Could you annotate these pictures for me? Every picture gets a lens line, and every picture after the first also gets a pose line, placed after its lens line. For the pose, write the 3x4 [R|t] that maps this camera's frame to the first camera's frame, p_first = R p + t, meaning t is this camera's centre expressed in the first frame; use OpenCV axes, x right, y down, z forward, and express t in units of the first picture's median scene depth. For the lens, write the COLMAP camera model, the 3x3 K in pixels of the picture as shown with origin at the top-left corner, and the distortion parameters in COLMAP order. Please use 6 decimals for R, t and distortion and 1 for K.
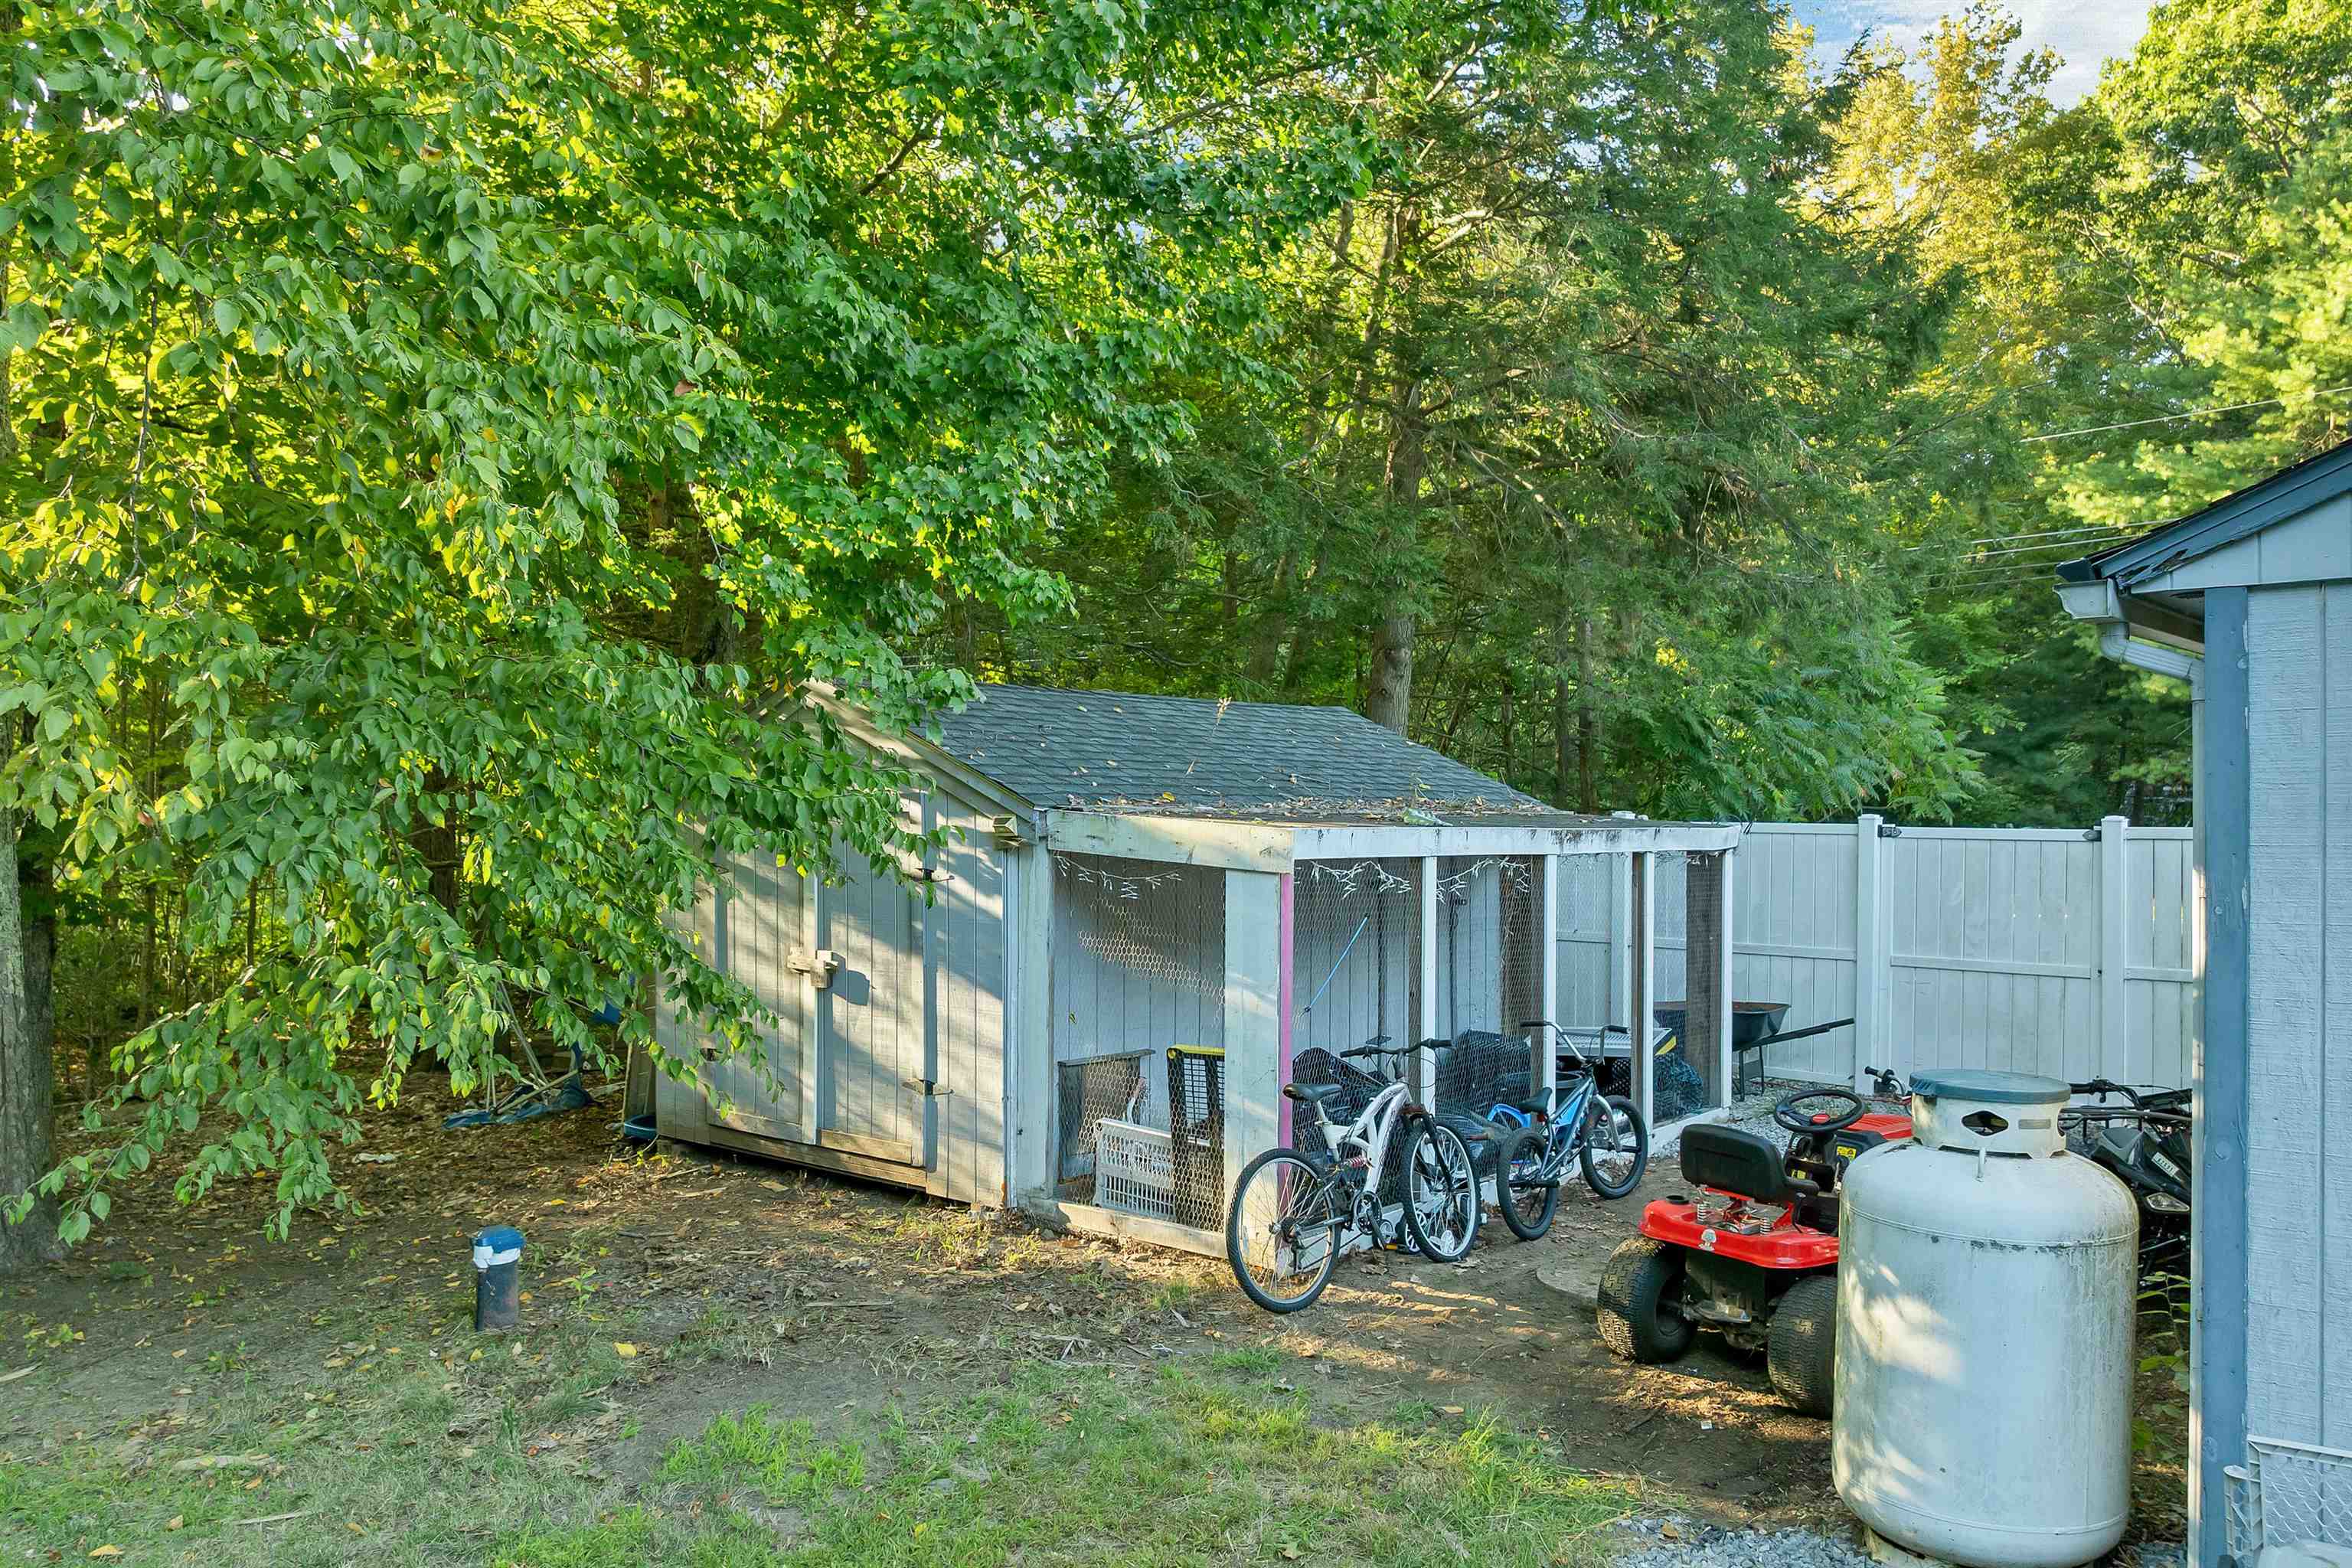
lens RADIAL K [[1695.4, 0, 1187.5], [0, 1695.4, 802.6], [0, 0, 1]] dist [-0.038421, 0.002705]
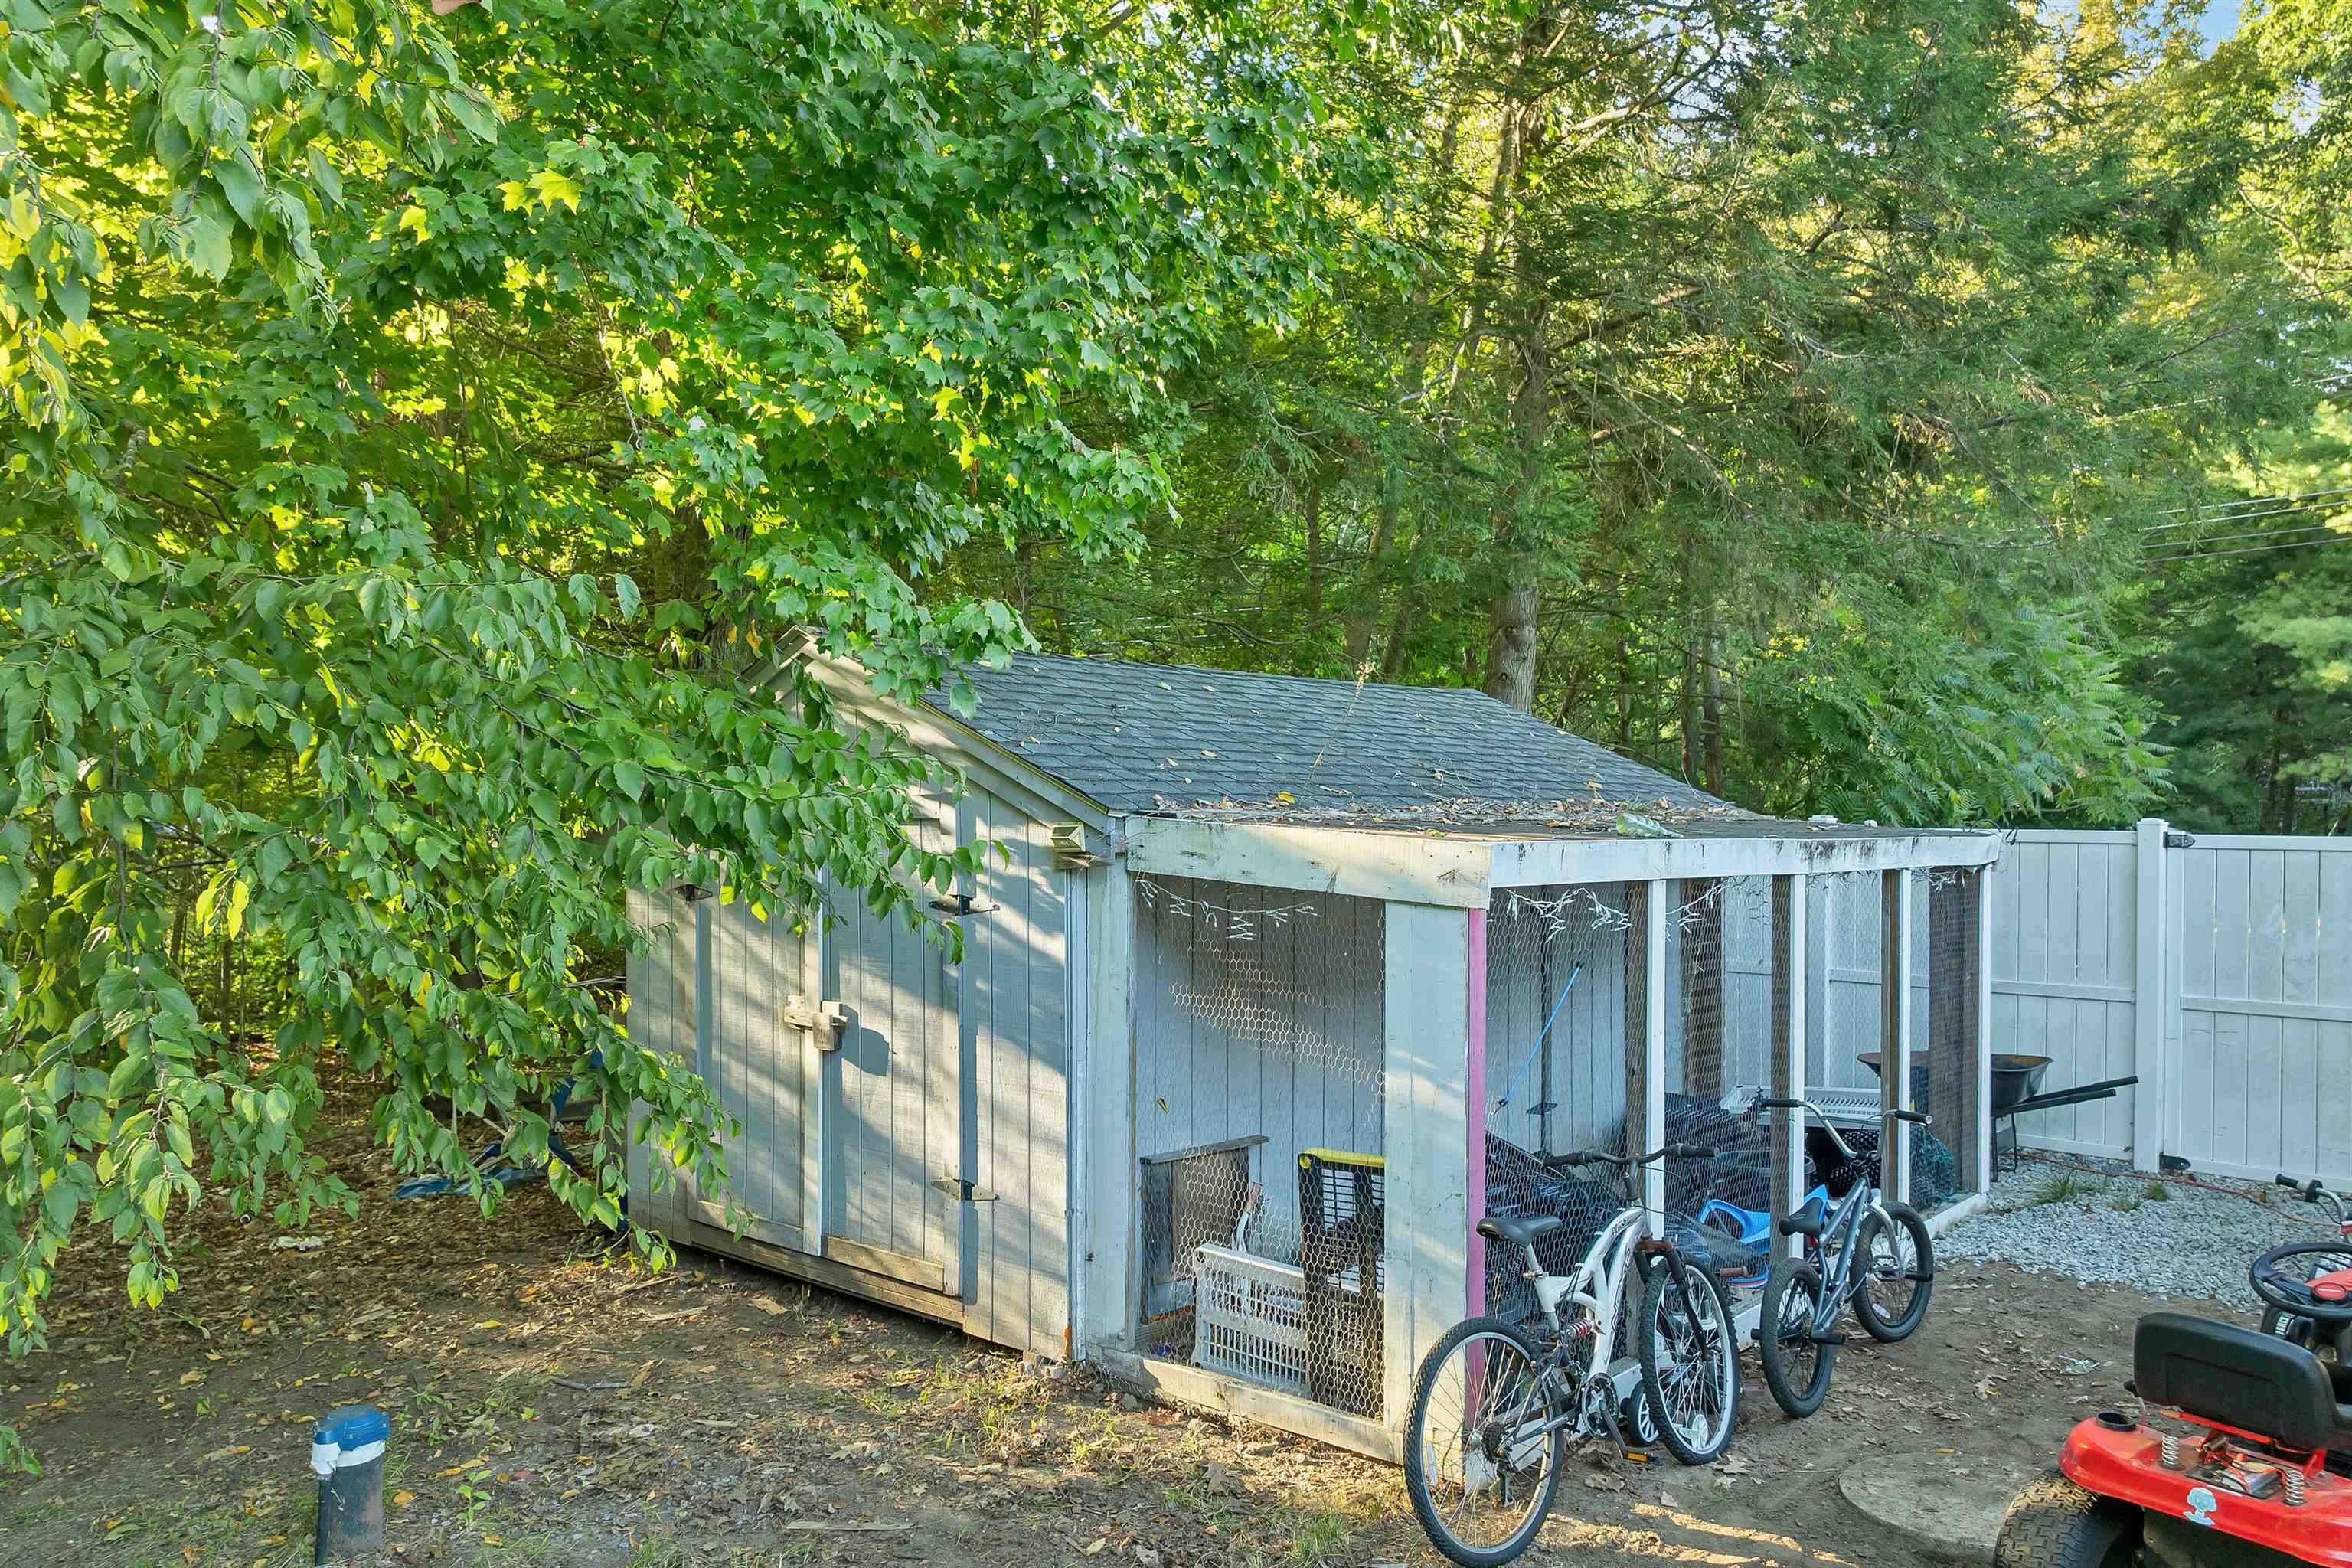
lens RADIAL K [[1695.4, 0, 1187.5], [0, 1695.4, 802.6], [0, 0, 1]] dist [-0.038421, 0.002705]
pose [[0.999417, -0.002360, -0.034048, -0.032279], [0.002284, 0.999995, -0.002268, 0.000283], [0.034053, 0.002189, 0.999418, 0.278724]]
